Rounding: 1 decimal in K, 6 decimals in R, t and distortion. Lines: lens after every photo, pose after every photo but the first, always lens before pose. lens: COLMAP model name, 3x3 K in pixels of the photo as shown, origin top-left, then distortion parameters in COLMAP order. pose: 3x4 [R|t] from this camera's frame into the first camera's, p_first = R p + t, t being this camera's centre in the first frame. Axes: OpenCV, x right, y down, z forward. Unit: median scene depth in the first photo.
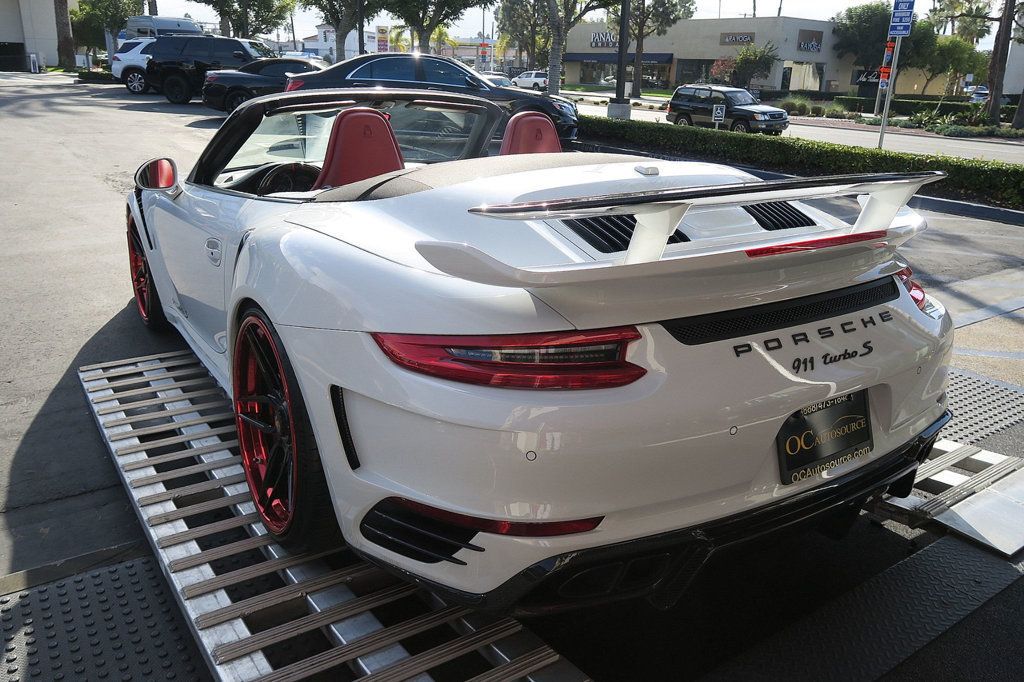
lens RADIAL K [[744.1, 0, 512.0], [0, 744.1, 341.0], [0, 0, 1]] dist [-0.000974, 0.000872]
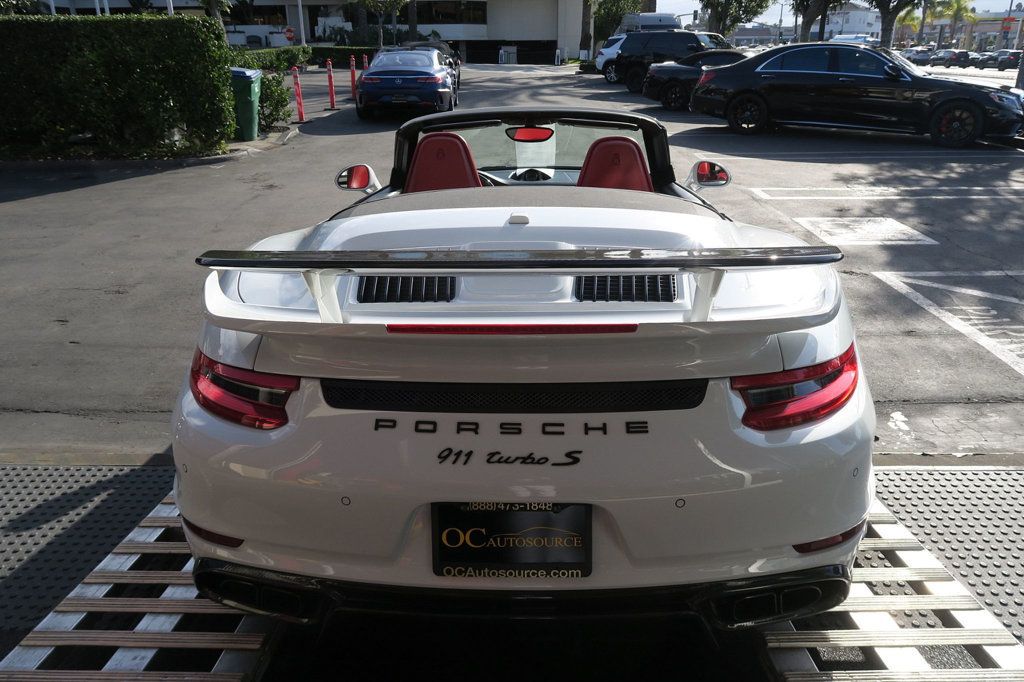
lens RADIAL K [[706.4, 0, 510.1], [0, 706.4, 343.0], [0, 0, 1]] dist [-0.030599, 0.012105]
pose [[0.825929, 0.179038, -0.534590, 0.844122], [-0.158582, 0.983727, 0.084452, -0.180687], [0.541011, 0.015025, 0.840881, 0.286941]]
